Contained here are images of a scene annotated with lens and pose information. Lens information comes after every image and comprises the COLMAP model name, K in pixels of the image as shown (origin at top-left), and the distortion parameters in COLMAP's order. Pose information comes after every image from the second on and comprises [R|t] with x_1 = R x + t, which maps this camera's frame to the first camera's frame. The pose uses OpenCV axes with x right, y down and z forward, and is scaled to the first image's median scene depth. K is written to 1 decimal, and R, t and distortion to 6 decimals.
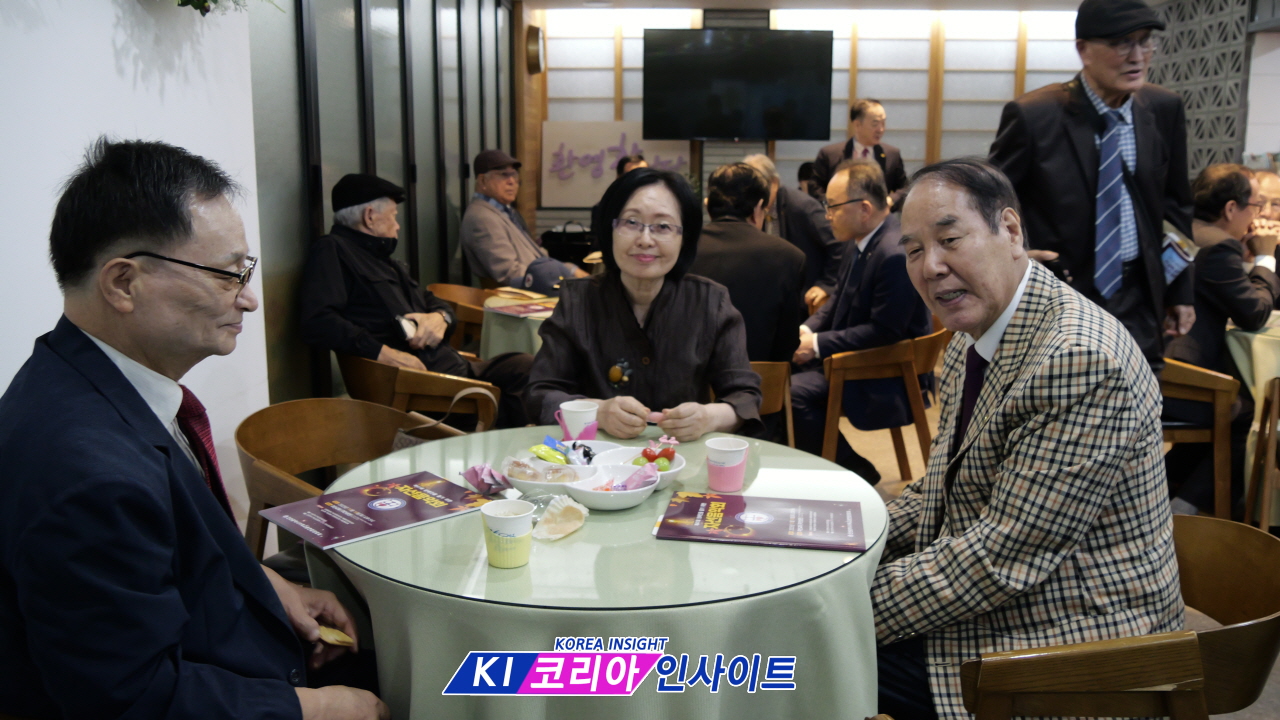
lens RADIAL K [[1081.3, 0, 642.7], [0, 1081.3, 354.9], [0, 0, 1]] dist [-0.054562, 0.023888]
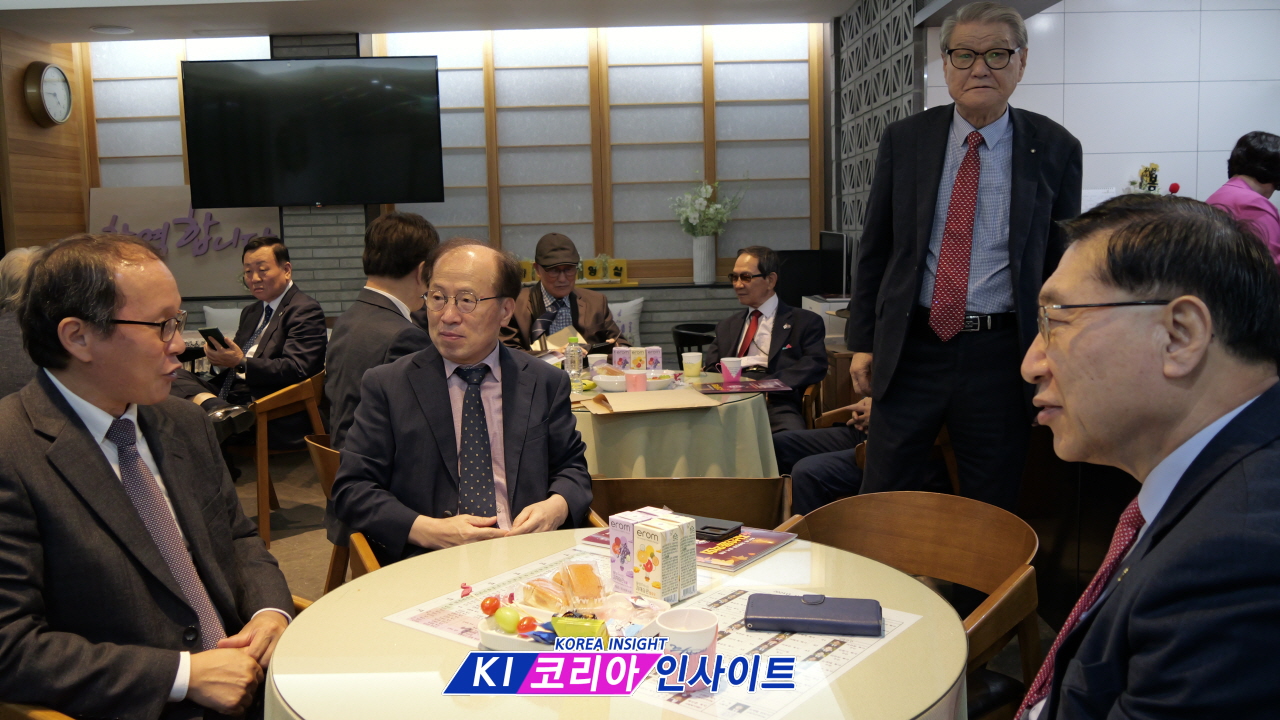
lens RADIAL K [[1081.3, 0, 647.6], [0, 1081.3, 359.0], [0, 0, 1]] dist [-0.054562, 0.023888]
pose [[0.998943, -0.031078, 0.033865, 0.287026], [0.032991, 0.997802, -0.057477, -0.041441], [-0.032004, 0.058534, 0.997772, 0.251780]]
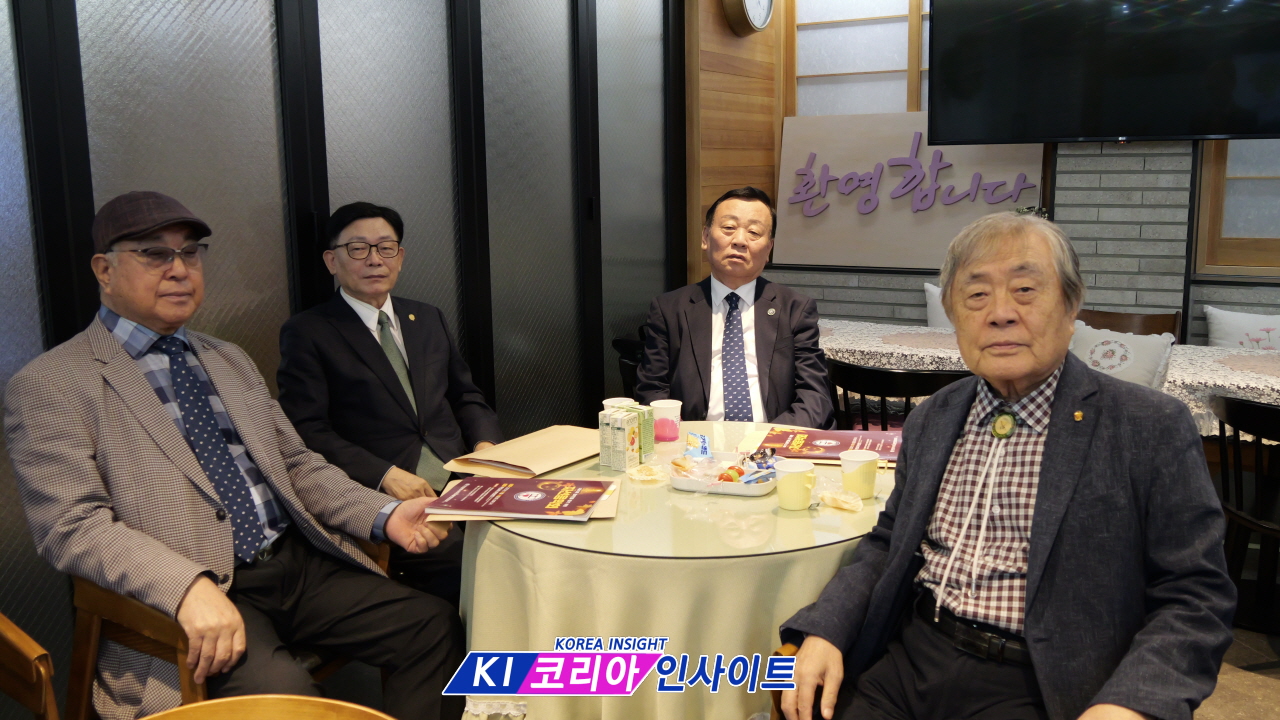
lens RADIAL K [[1081.3, 0, 643.7], [0, 1081.3, 360.7], [0, 0, 1]] dist [-0.054562, 0.023888]
pose [[0.878023, 0.063655, -0.474366, 0.132597], [-0.064864, 0.997798, 0.013835, -0.092838], [0.474202, 0.018622, 0.880219, 0.475158]]
